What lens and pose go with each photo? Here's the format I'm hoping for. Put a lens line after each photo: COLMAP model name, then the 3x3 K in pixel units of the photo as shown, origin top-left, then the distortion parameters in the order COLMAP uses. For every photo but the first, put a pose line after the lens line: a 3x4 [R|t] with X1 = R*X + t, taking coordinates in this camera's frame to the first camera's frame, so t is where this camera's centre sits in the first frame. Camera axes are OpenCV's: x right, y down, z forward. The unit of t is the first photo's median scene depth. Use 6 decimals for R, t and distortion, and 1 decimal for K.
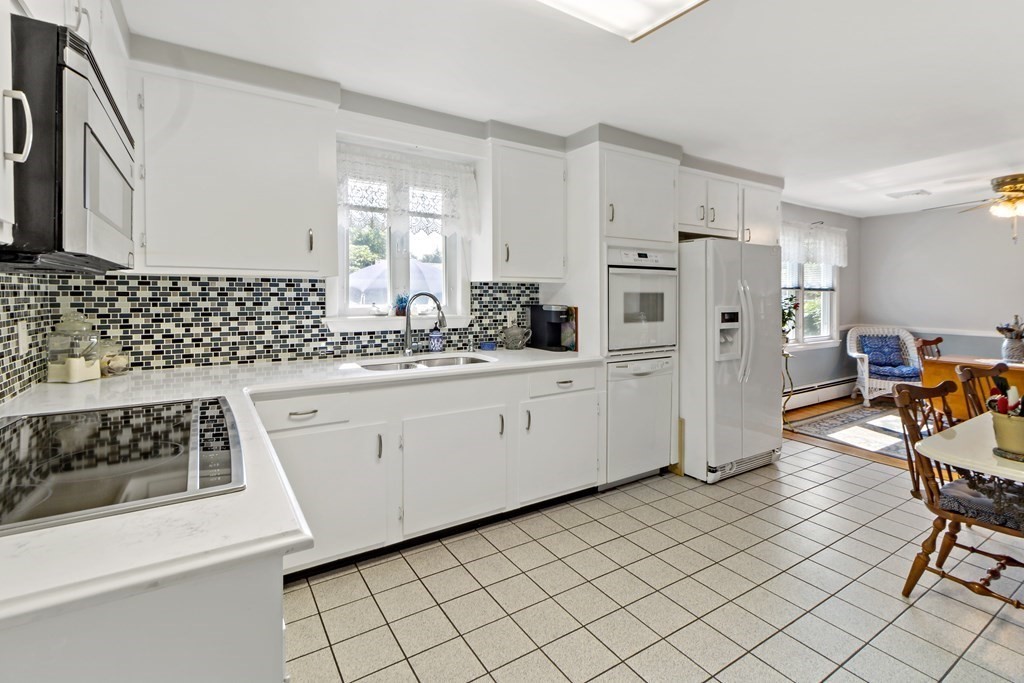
lens RADIAL K [[454.2, 0, 573.0], [0, 454.2, 310.0], [0, 0, 1]] dist [0.009456, -0.000387]
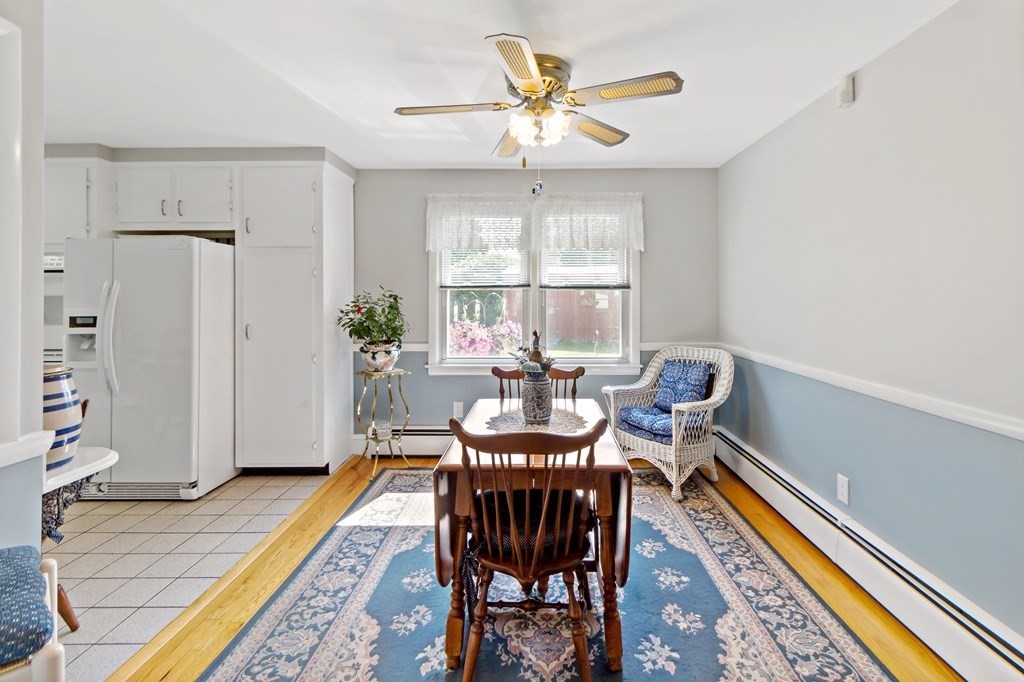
lens RADIAL K [[501.8, 0, 525.5], [0, 501.8, 291.7], [0, 0, 1]] dist [0.002524, 0.000313]
pose [[0.837699, -0.014608, -0.545936, 1.413057], [-0.010540, 0.999024, -0.042905, -0.008943], [0.546030, 0.041695, 0.836727, 0.550730]]
